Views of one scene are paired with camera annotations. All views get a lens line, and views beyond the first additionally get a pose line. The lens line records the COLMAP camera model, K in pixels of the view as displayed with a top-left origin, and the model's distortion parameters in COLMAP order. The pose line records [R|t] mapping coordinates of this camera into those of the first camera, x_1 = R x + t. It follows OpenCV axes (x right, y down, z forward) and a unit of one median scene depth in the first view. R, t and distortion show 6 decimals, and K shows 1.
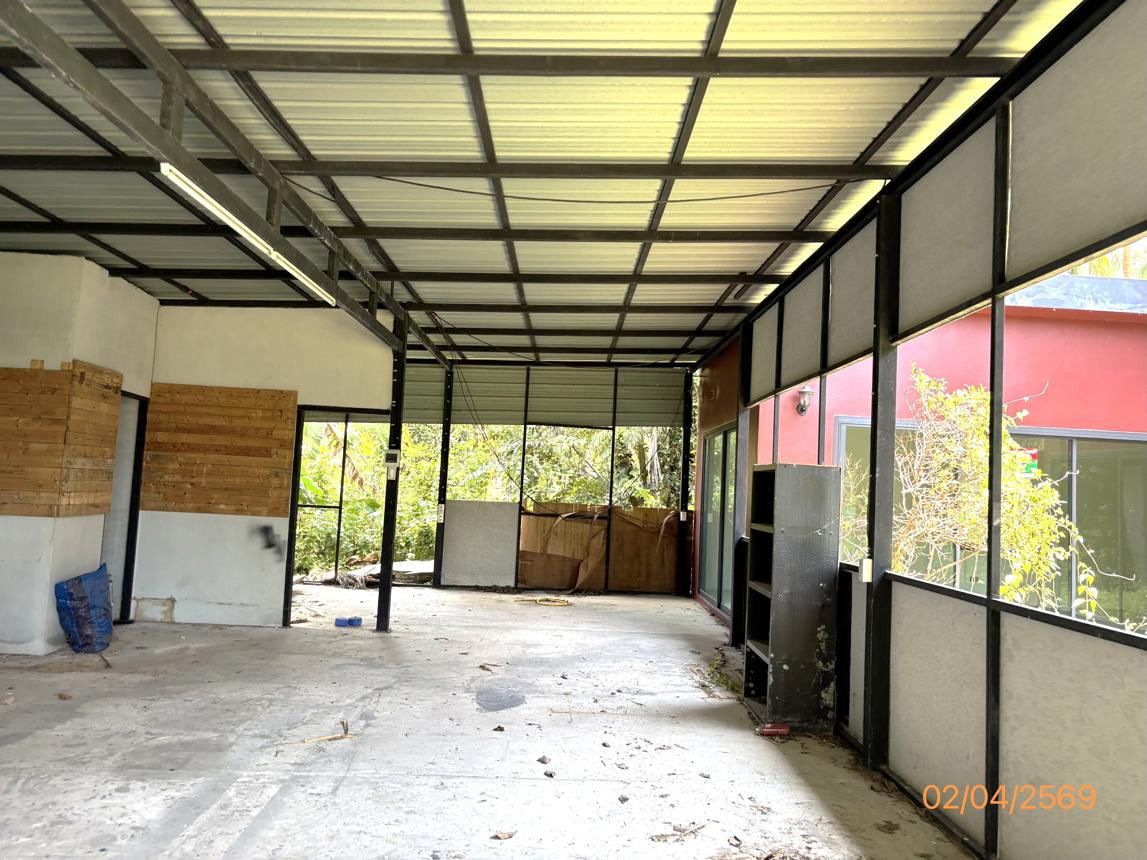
lens RADIAL K [[871.3, 0, 573.5], [0, 871.3, 430.0], [0, 0, 1]] dist [0.063601, -0.132711]
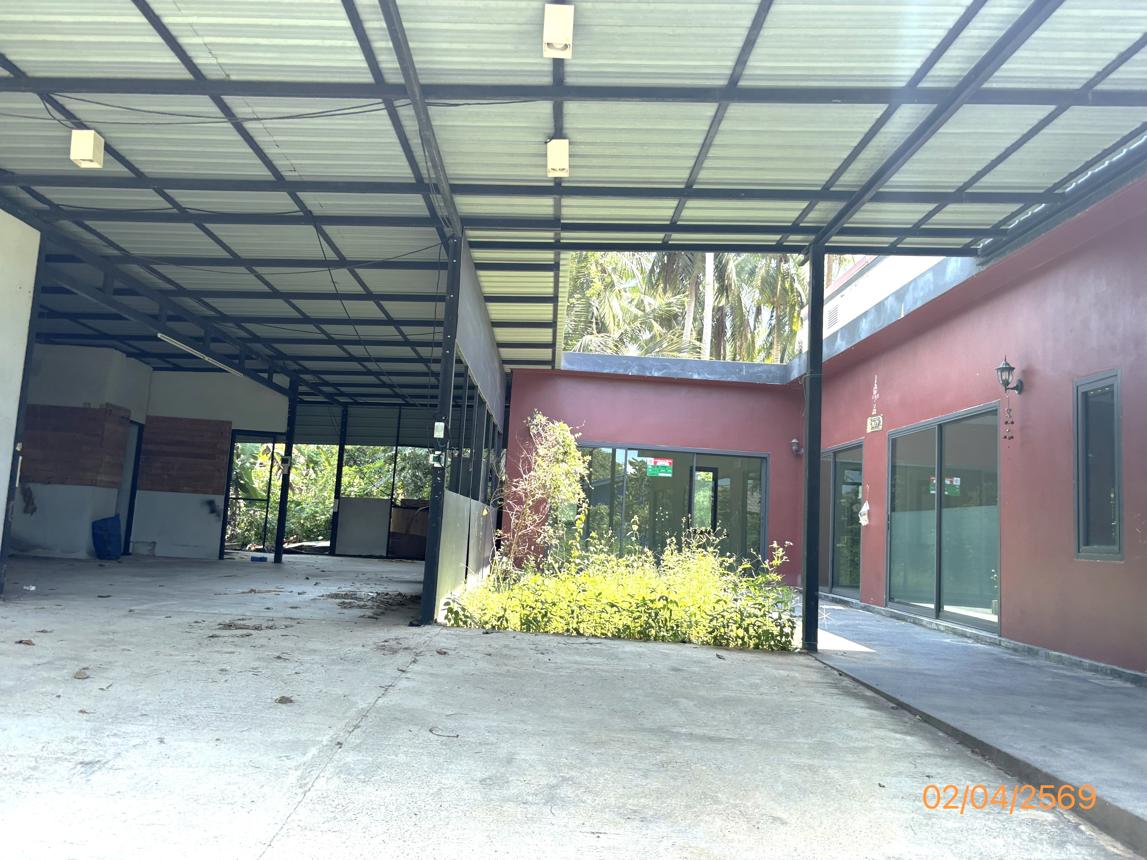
lens RADIAL K [[881.7, 0, 573.5], [0, 881.7, 430.0], [0, 0, 1]] dist [0.000047, 0.000479]
pose [[0.999801, 0.010758, 0.016773, 0.325336], [-0.010053, 0.999085, -0.041560, 0.037648], [-0.017205, 0.041383, 0.998995, -0.733215]]
